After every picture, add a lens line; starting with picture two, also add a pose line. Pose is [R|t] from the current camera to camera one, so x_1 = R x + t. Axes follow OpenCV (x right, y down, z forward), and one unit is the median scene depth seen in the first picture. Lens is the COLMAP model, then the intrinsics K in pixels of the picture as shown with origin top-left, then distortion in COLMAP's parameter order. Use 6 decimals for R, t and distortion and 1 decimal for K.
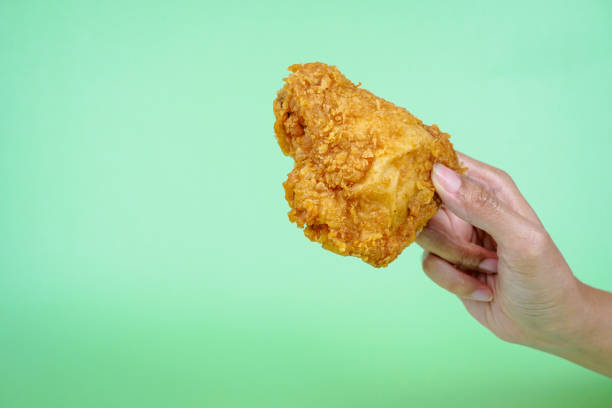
lens RADIAL K [[748.6, 0, 306.0], [0, 748.6, 204.0], [0, 0, 1]] dist [0.009204, -0.002553]
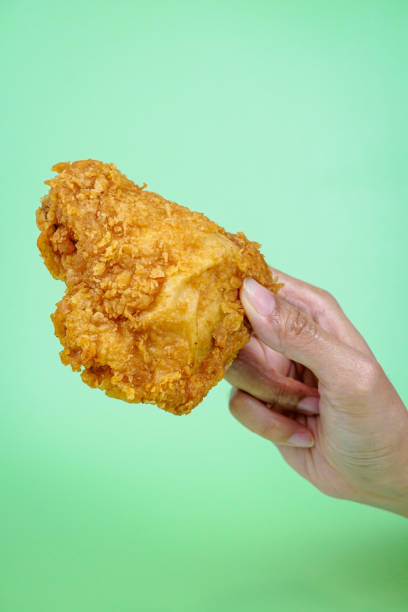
lens RADIAL K [[748.6, 0, 204.0], [0, 748.6, 306.0], [0, 0, 1]] dist [0.009204, -0.002553]
pose [[0.993622, -0.051785, 0.100169, 0.050348], [0.053096, 0.998535, -0.010463, -0.021063], [-0.099480, 0.015715, 0.994915, 0.211678]]
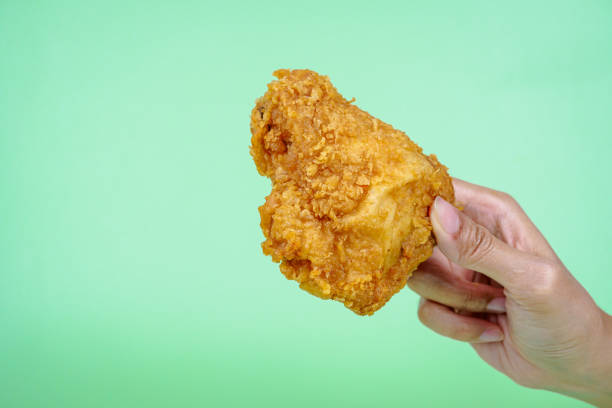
lens RADIAL K [[748.6, 0, 306.0], [0, 748.6, 204.0], [0, 0, 1]] dist [0.009204, -0.002553]
pose [[0.989976, 0.078029, 0.117725, -0.078166], [-0.072515, 0.996092, -0.050417, 0.006934], [-0.121199, 0.041375, 0.991766, 0.165419]]
